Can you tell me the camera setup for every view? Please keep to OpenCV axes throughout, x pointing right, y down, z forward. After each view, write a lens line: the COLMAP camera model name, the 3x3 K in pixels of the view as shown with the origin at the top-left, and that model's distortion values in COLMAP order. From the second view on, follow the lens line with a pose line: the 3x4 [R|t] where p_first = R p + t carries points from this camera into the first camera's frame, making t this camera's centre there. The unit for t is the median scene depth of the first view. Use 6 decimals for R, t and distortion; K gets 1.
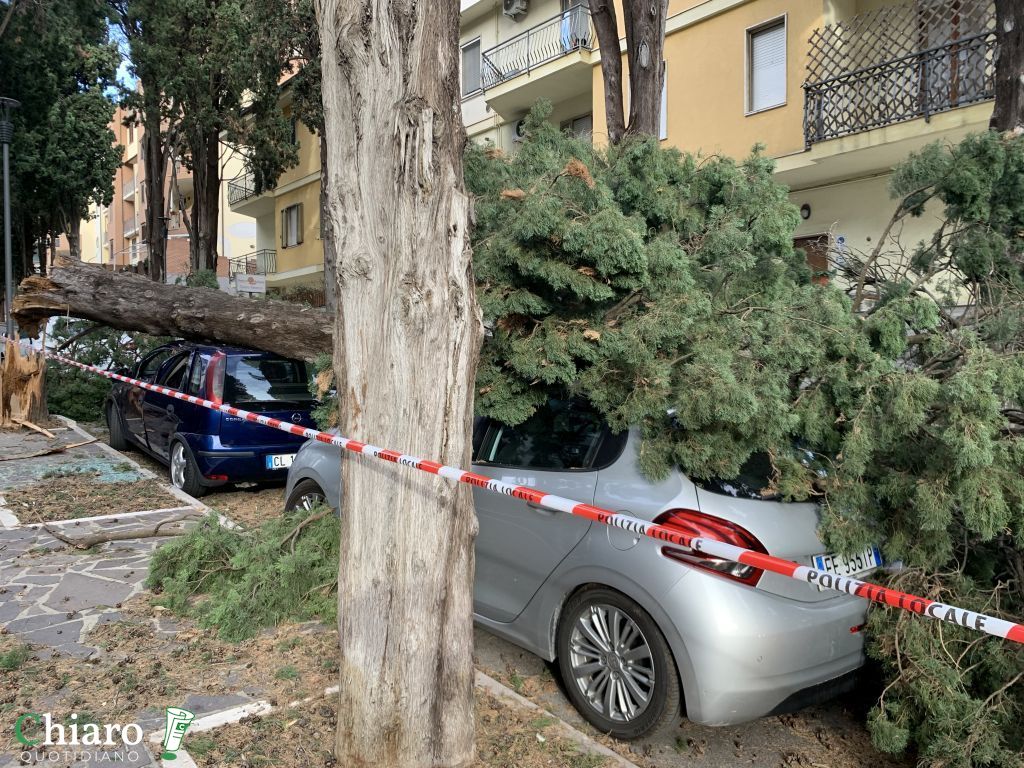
lens RADIAL K [[769.3, 0, 517.9], [0, 769.3, 384.5], [0, 0, 1]] dist [0.007632, -0.019638]
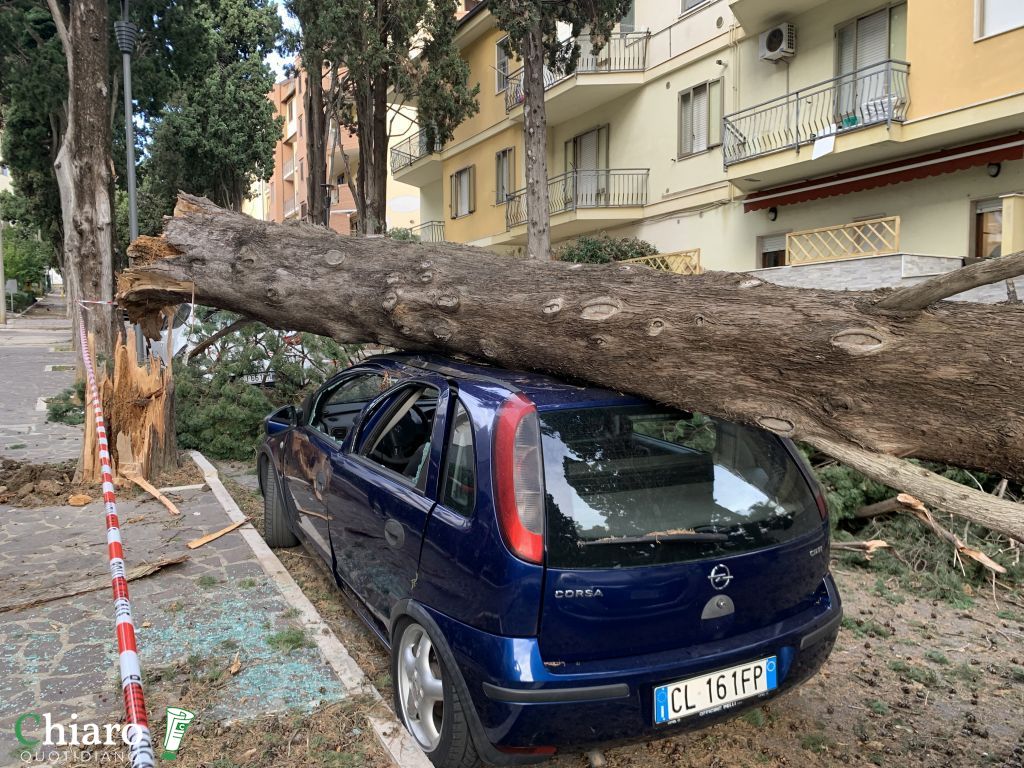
lens RADIAL K [[769.3, 0, 508.1], [0, 769.3, 391.8], [0, 0, 1]] dist [0.007632, -0.019638]
pose [[0.981591, 0.010497, -0.190706, -0.092926], [-0.002984, 0.999209, 0.039642, -0.017631], [0.190971, -0.038343, 0.980846, 0.180741]]
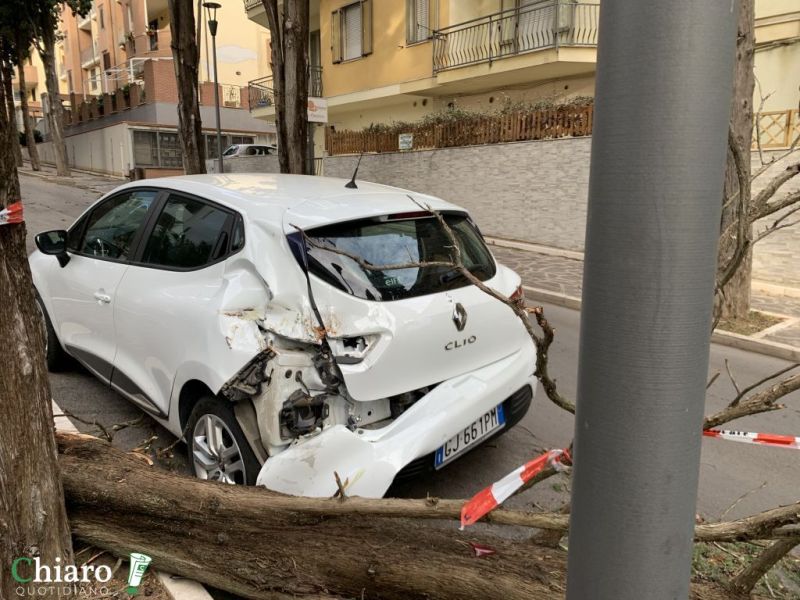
lens RADIAL K [[601.0, 0, 402.6], [0, 601.0, 294.8], [0, 0, 1]] dist [0.007632, -0.019638]
pose [[0.999469, -0.009116, 0.031277, -0.332586], [0.004274, 0.988444, 0.151525, -0.050094], [-0.032297, -0.151311, 0.987958, 0.472816]]
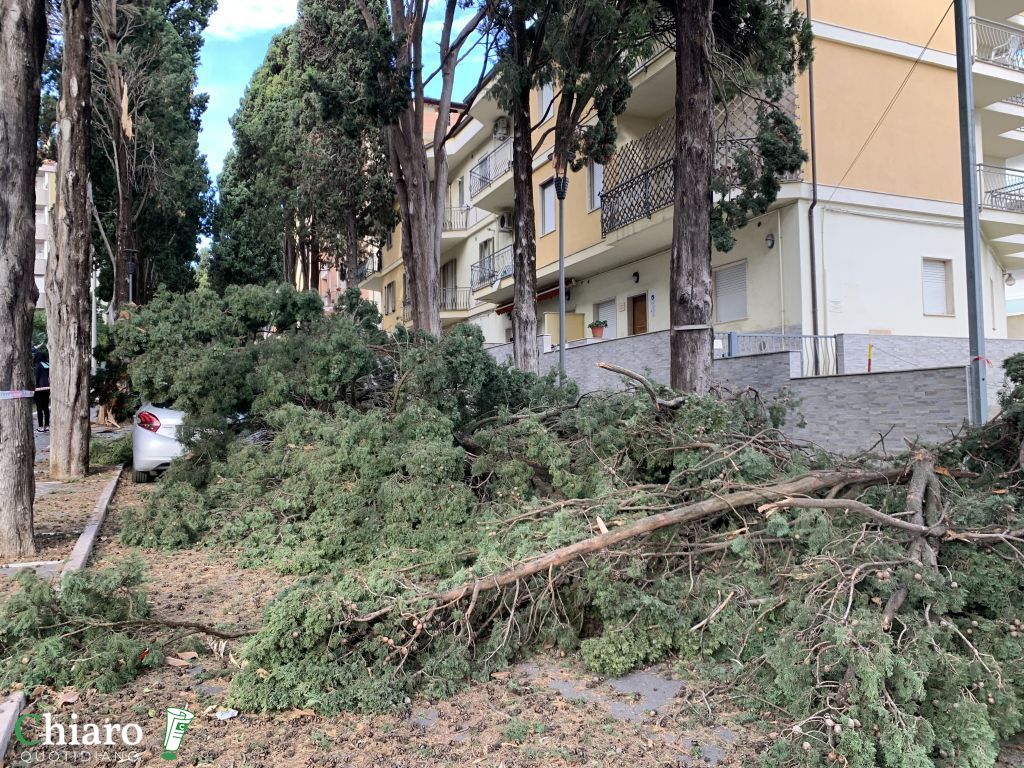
lens RADIAL K [[769.3, 0, 511.5], [0, 769.3, 380.4], [0, 0, 1]] dist [0.007632, -0.019638]
pose [[0.958028, -0.024234, -0.285649, 0.340580], [0.004016, 0.997457, -0.071155, 0.034025], [0.286647, 0.067022, 0.955689, -0.222331]]
